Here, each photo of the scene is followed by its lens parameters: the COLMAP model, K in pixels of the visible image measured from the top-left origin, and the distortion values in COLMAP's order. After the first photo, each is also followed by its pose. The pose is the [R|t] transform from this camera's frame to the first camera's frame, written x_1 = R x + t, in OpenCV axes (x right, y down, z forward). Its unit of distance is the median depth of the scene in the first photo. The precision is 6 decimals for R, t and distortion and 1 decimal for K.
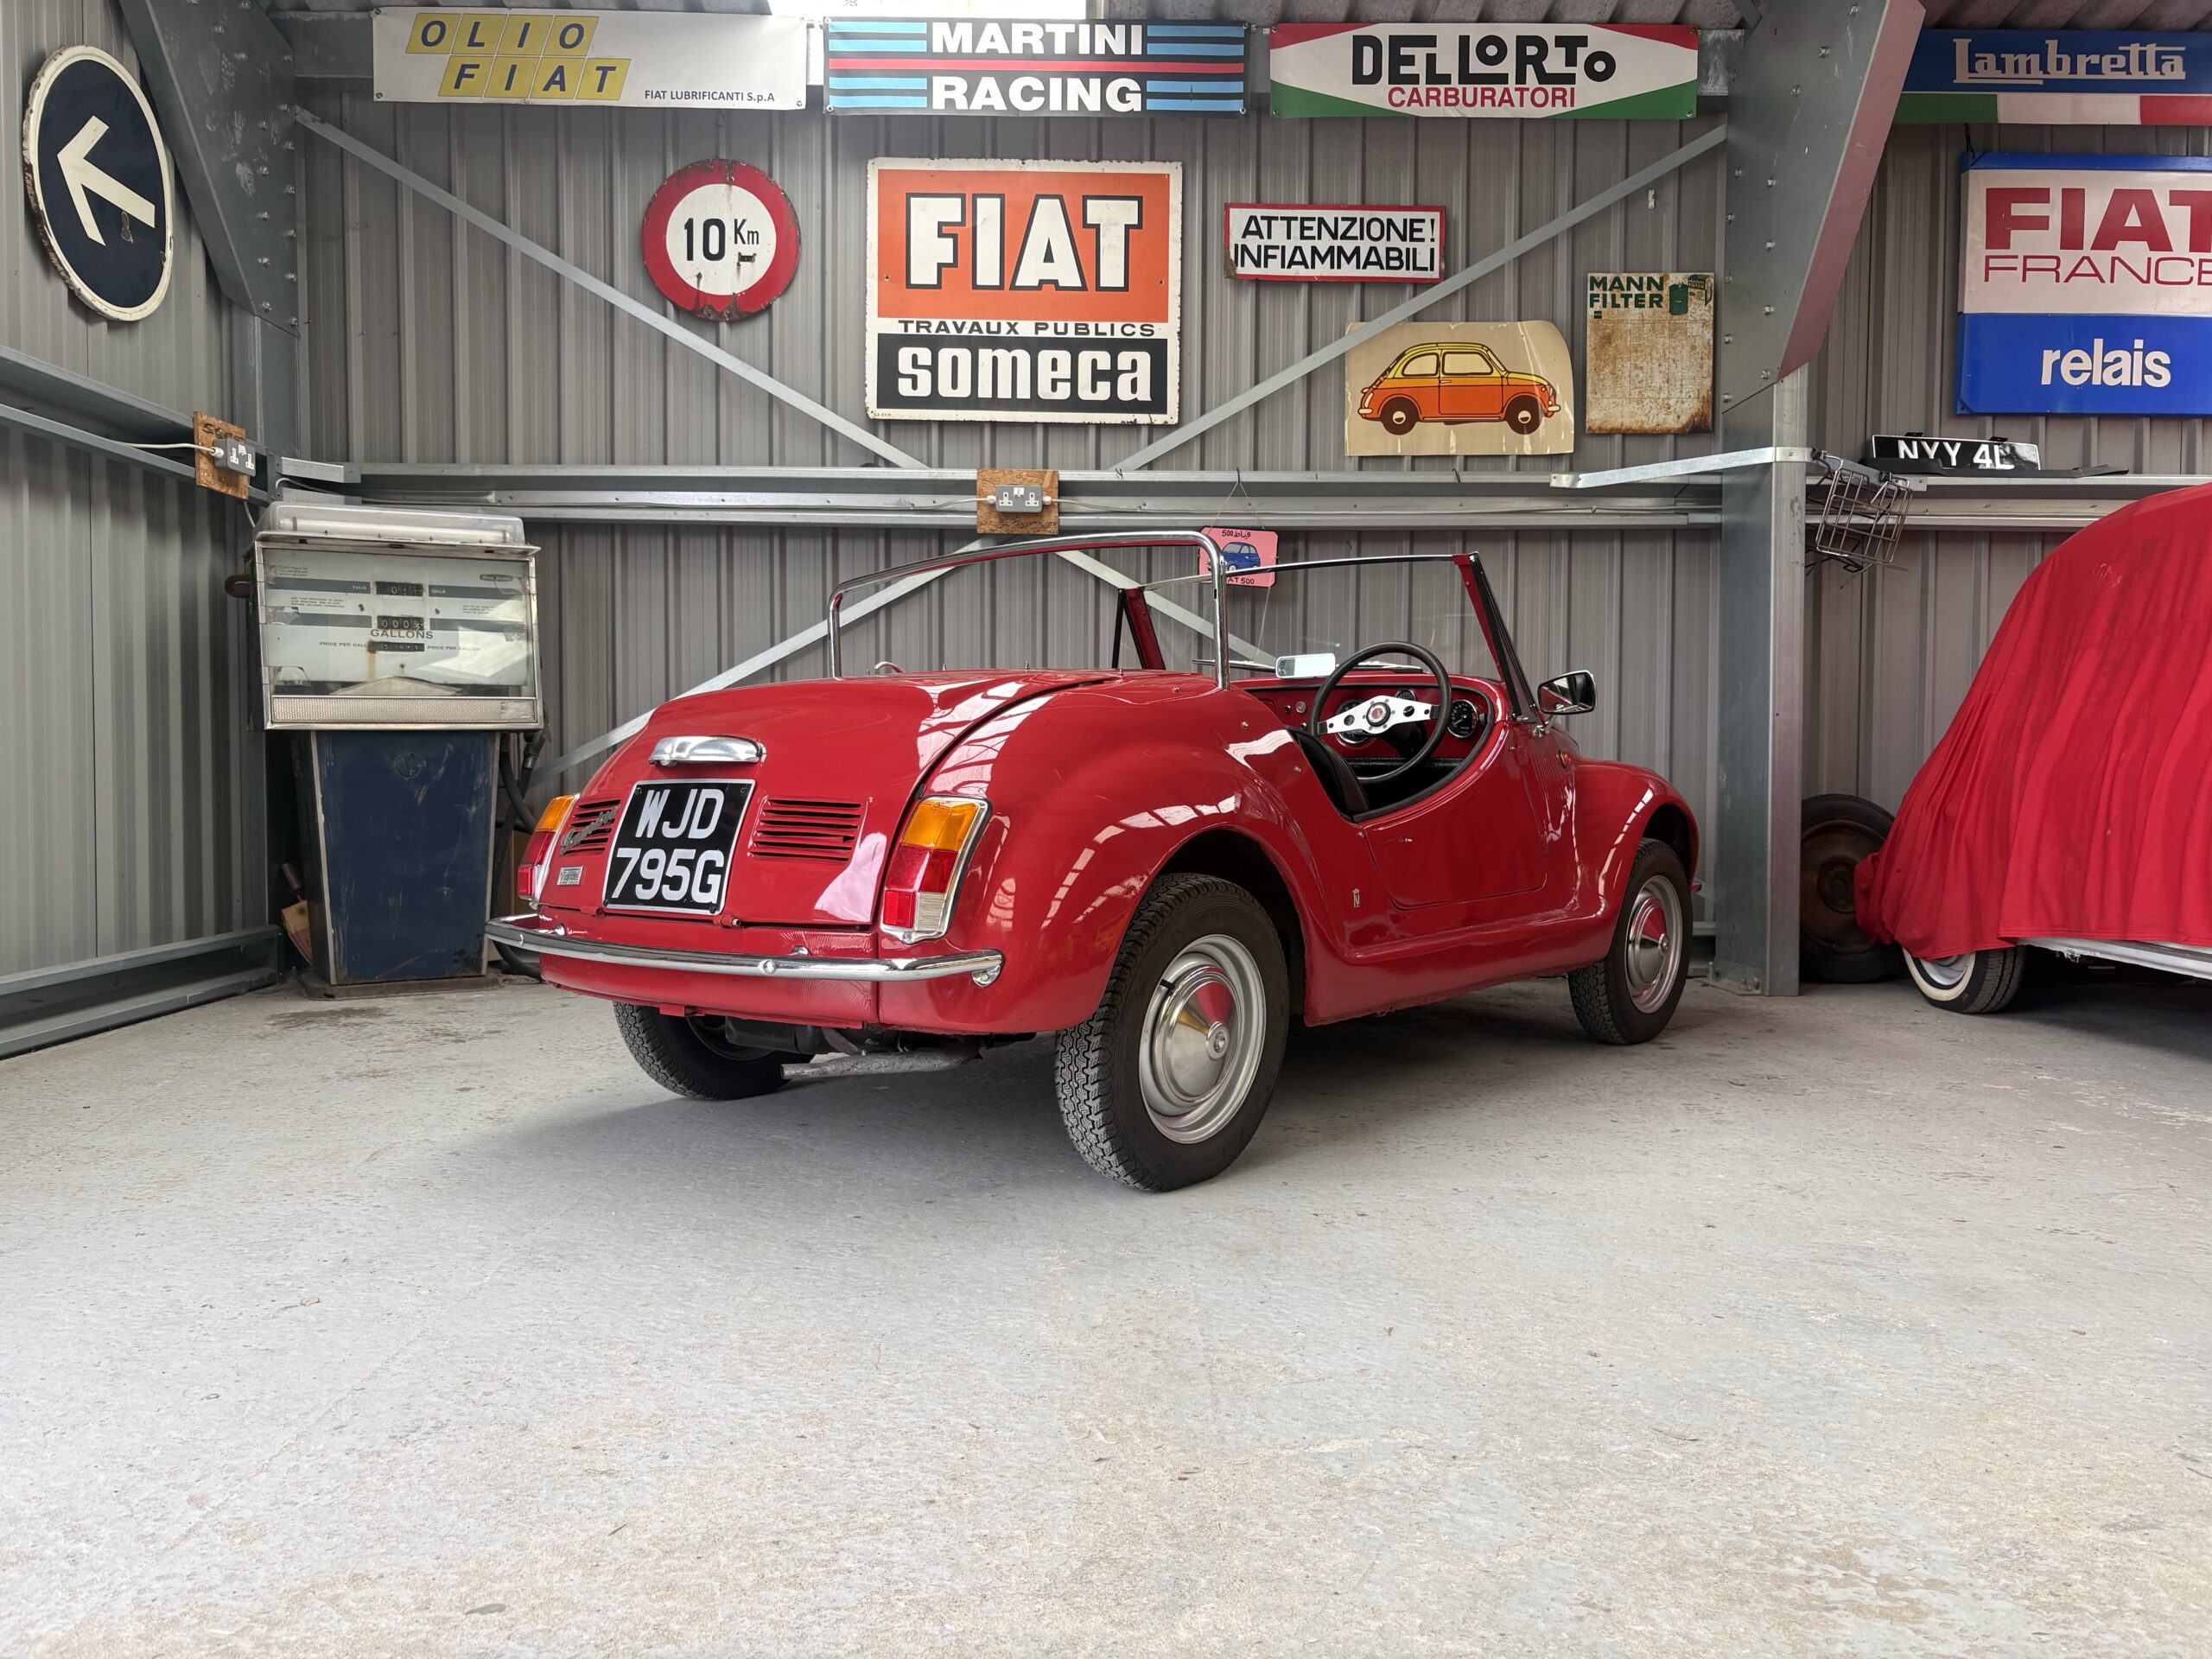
lens RADIAL K [[1645.3, 0, 1106.8], [0, 1645.3, 829.6], [0, 0, 1]] dist [0.034454, -0.038115]
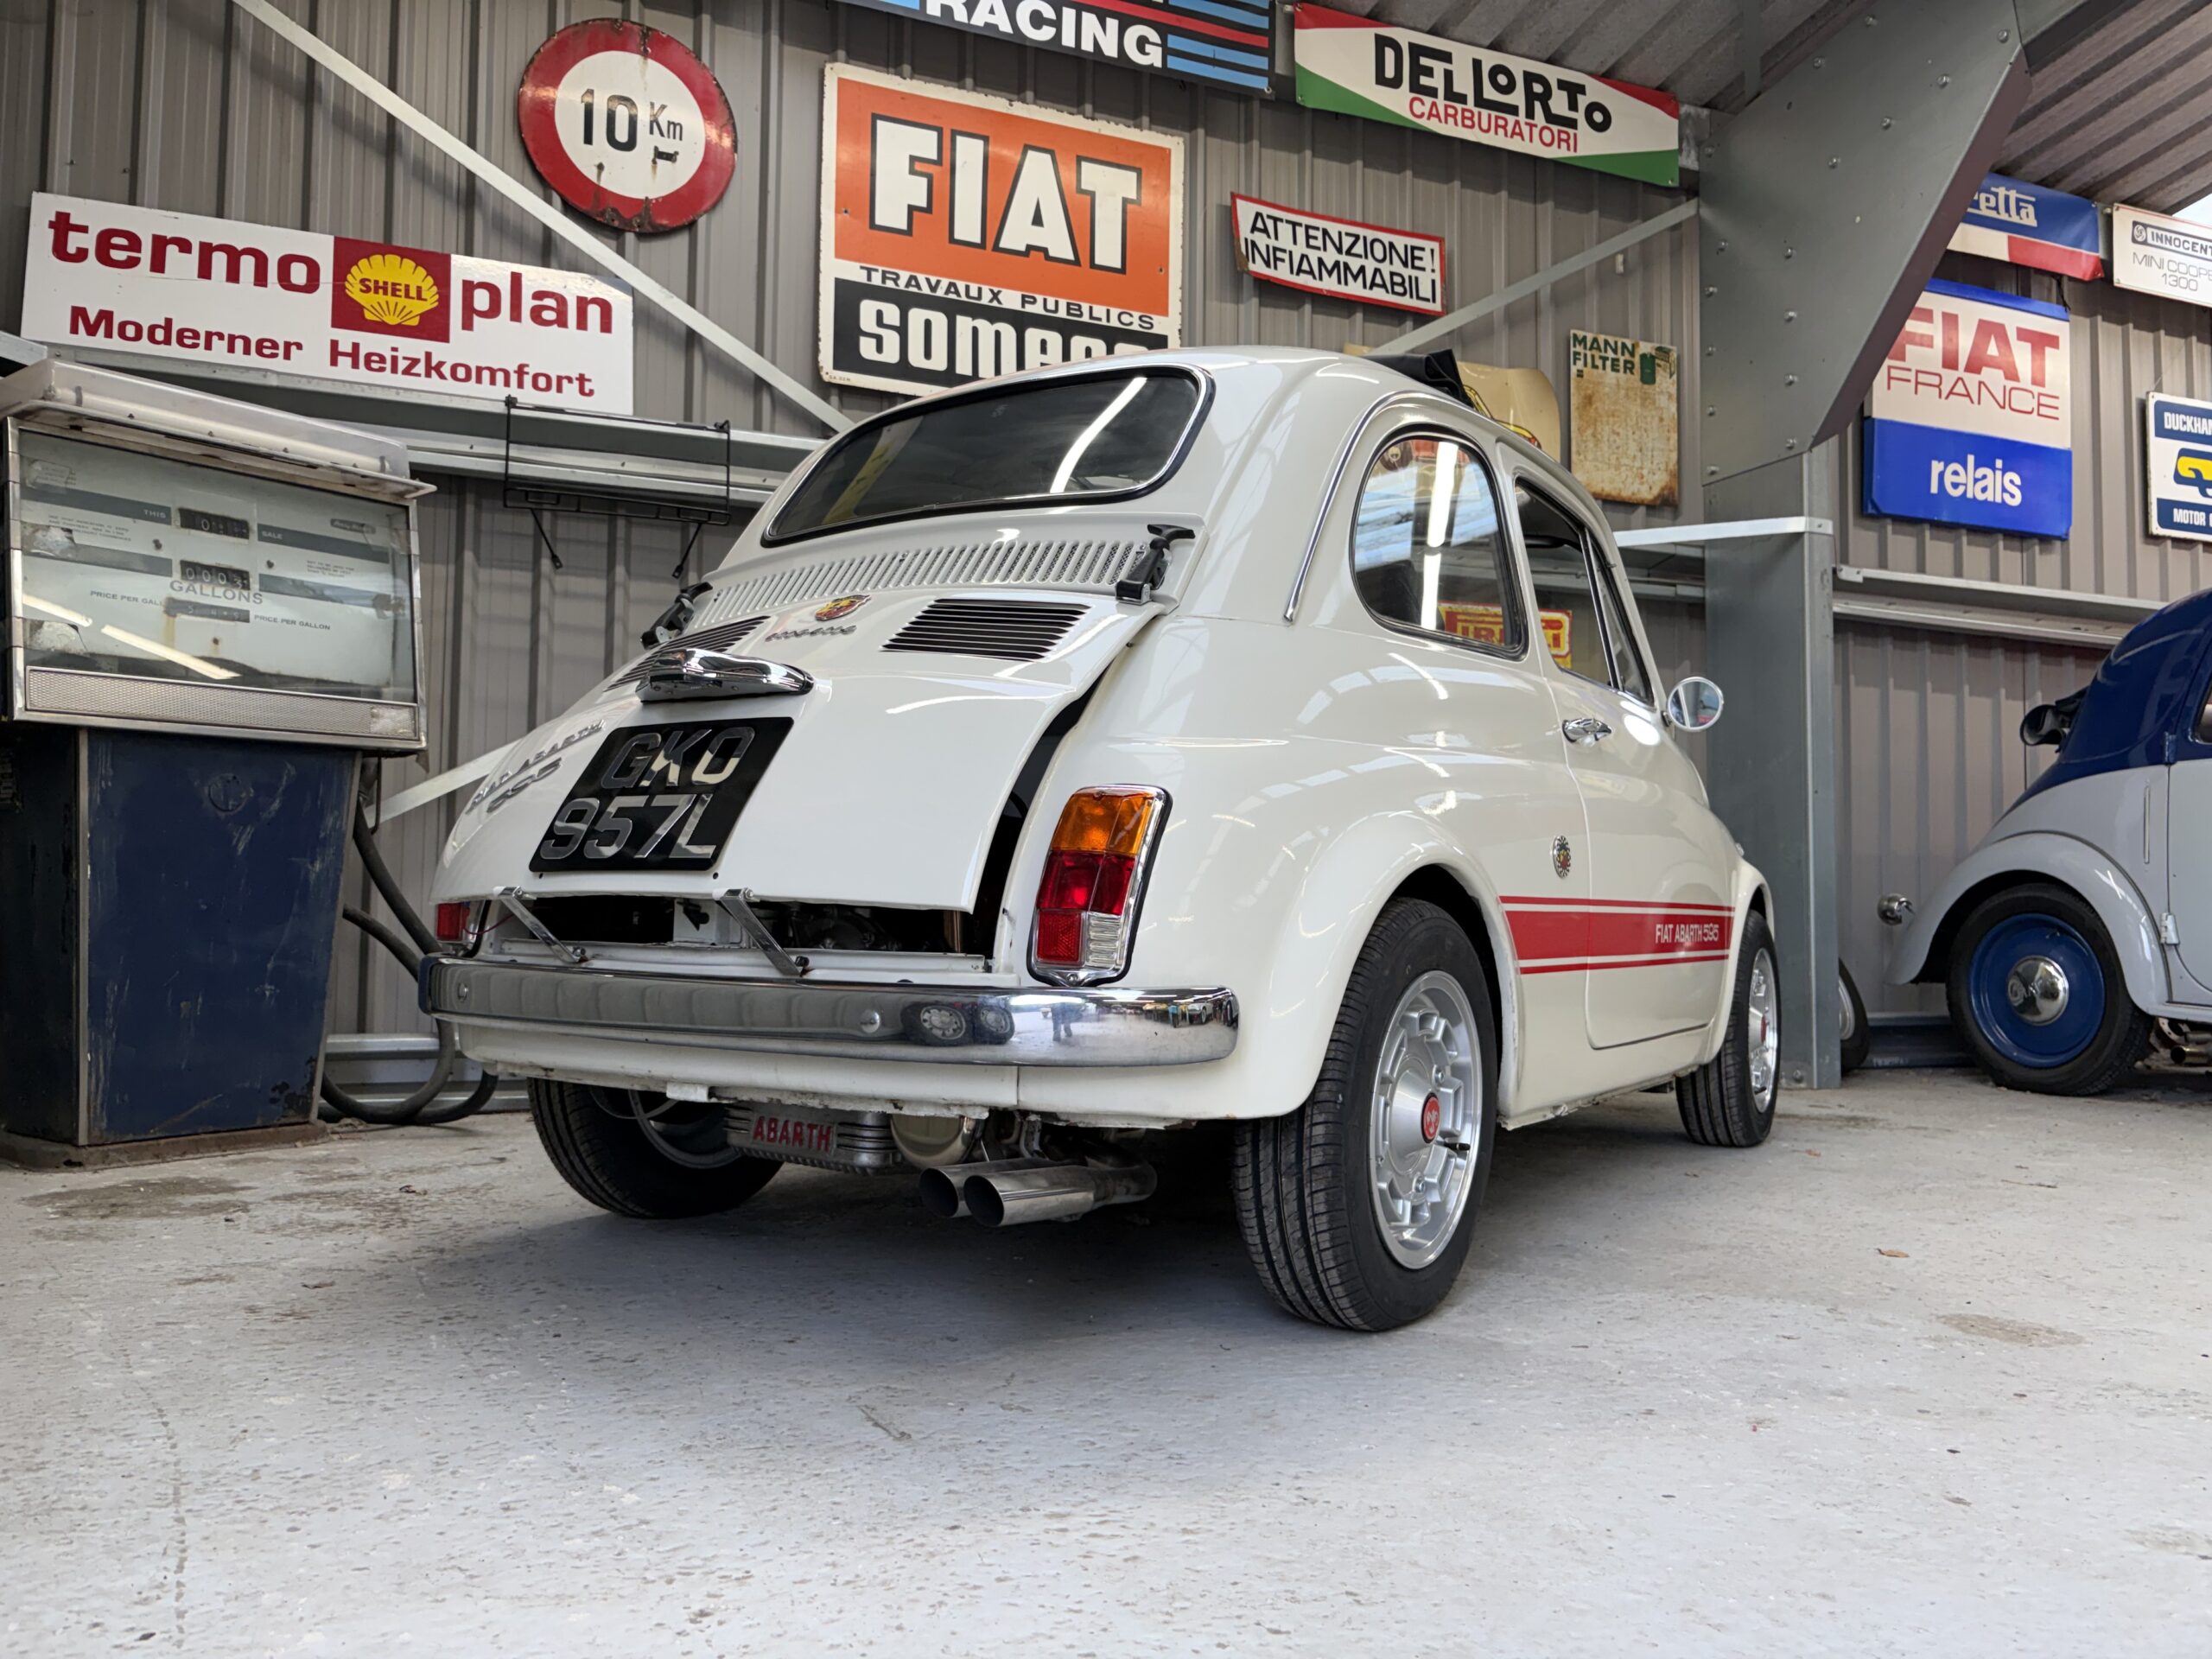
lens RADIAL K [[1645.3, 0, 1073.4], [0, 1645.3, 821.5], [0, 0, 1]] dist [0.034454, -0.038115]
pose [[0.928357, 0.027919, 0.370640, -0.326814], [0.006426, 0.995821, -0.091105, 0.029919], [-0.371635, 0.086960, 0.924297, 0.262944]]
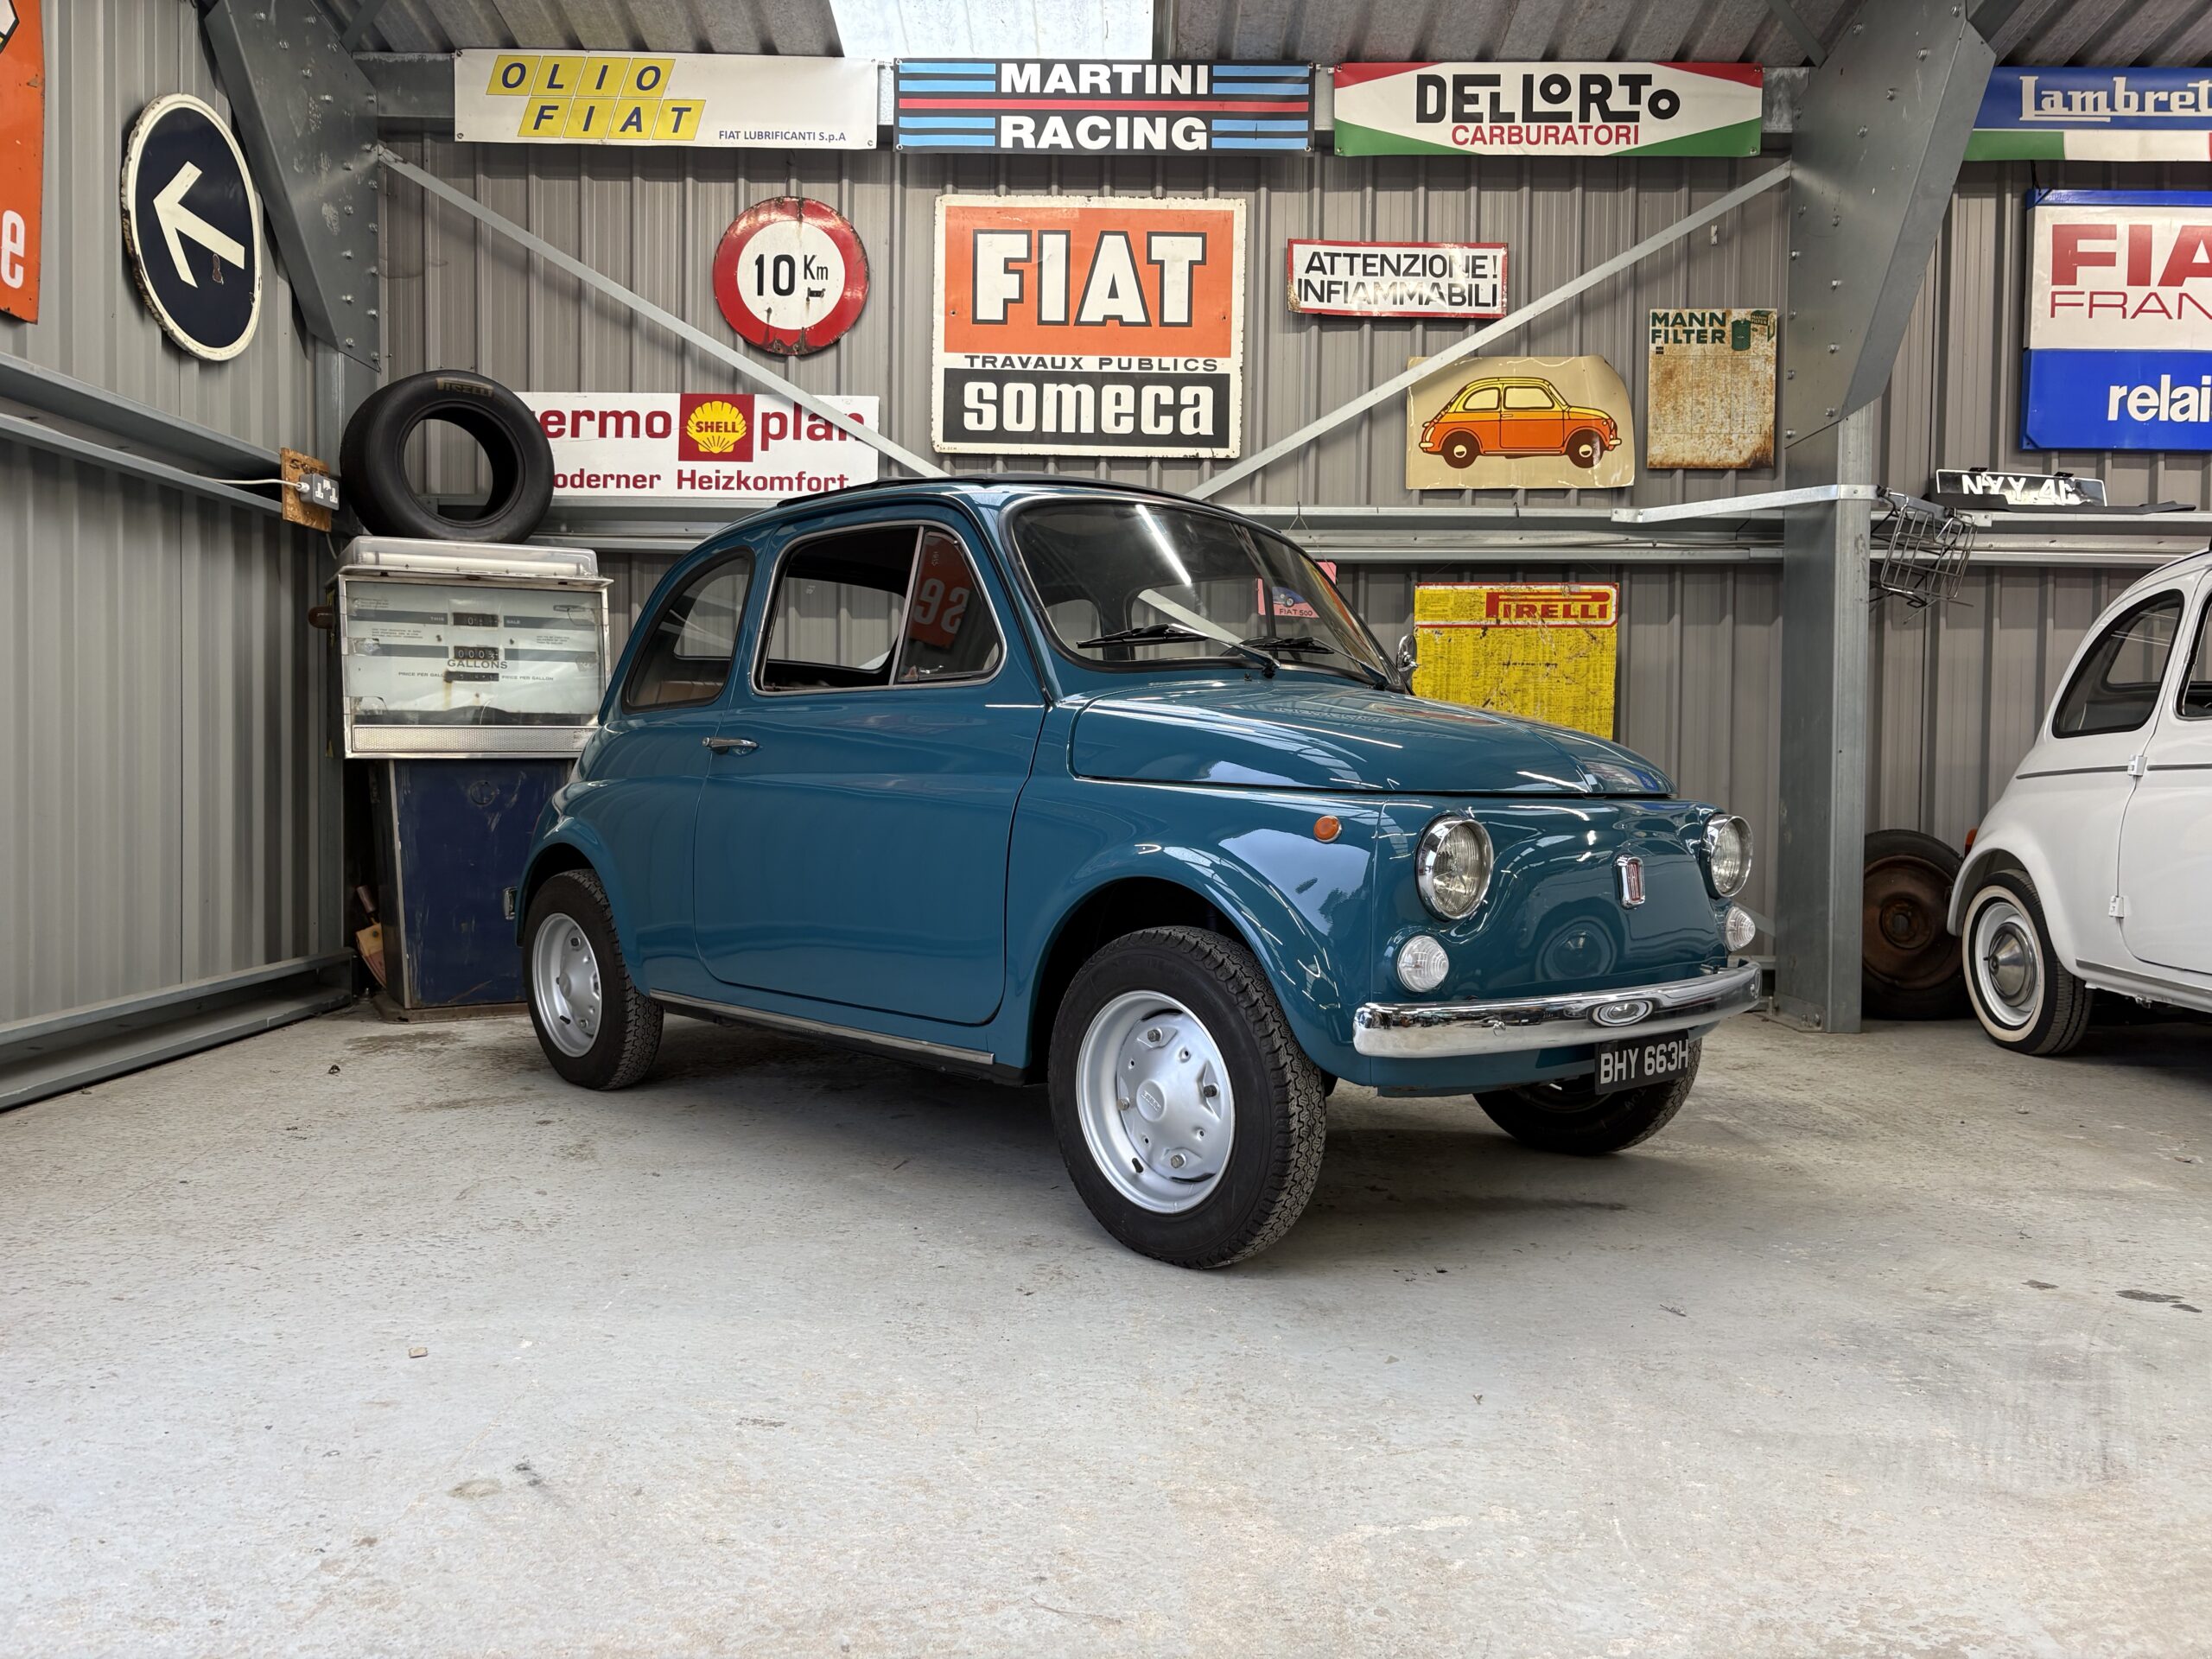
lens RADIAL K [[1645.3, 0, 1110.1], [0, 1645.3, 817.6], [0, 0, 1]] dist [0.034454, -0.038115]
pose [[0.999740, 0.007445, -0.021550, -0.013326], [-0.007667, 0.999918, -0.010248, -0.015265], [0.021472, 0.010410, 0.999715, -0.007542]]
